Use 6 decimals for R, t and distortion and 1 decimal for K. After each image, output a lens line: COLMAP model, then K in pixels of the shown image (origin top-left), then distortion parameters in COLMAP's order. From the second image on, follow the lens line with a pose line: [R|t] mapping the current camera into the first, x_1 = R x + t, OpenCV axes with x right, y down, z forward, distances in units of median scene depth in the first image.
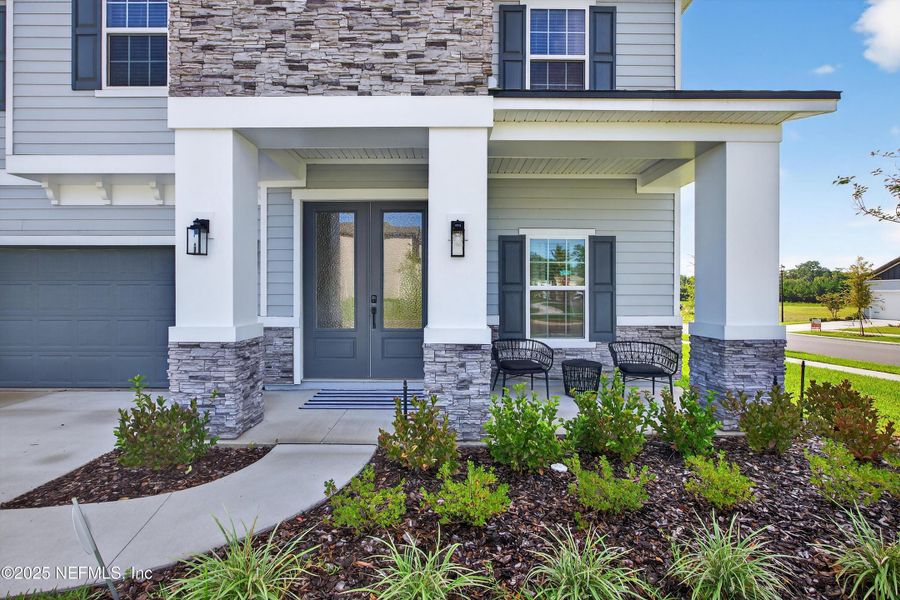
lens RADIAL K [[422.9, 0, 448.0], [0, 422.9, 293.5], [0, 0, 1]] dist [-0.009529, 0.001574]
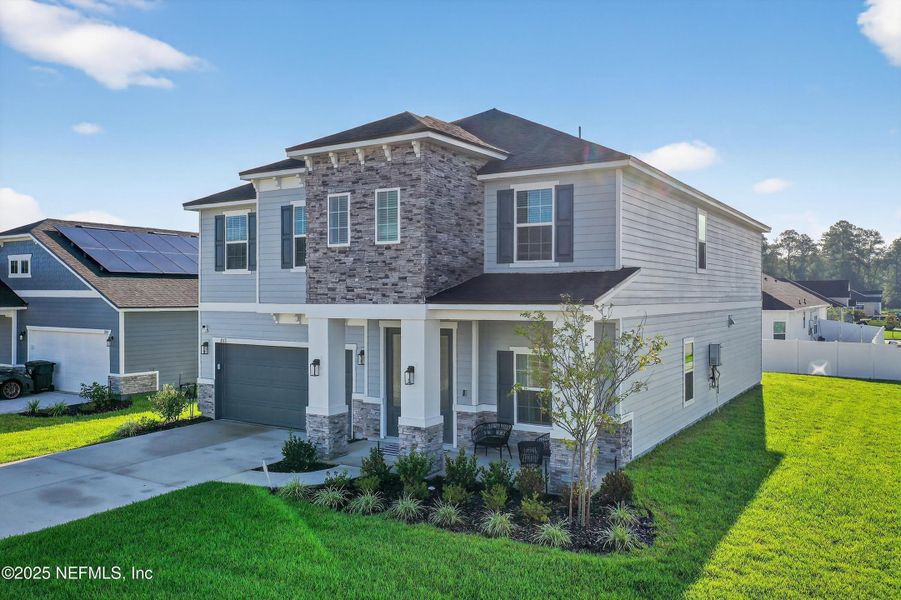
lens RADIAL K [[721.4, 0, 457.7], [0, 721.4, 294.0], [0, 0, 1]] dist [-0.021196, -0.010365]
pose [[0.849289, -0.003782, -0.527915, 2.035930], [0.003405, 0.999993, -0.001687, -0.507812], [0.527918, -0.000364, 0.849295, -1.821111]]
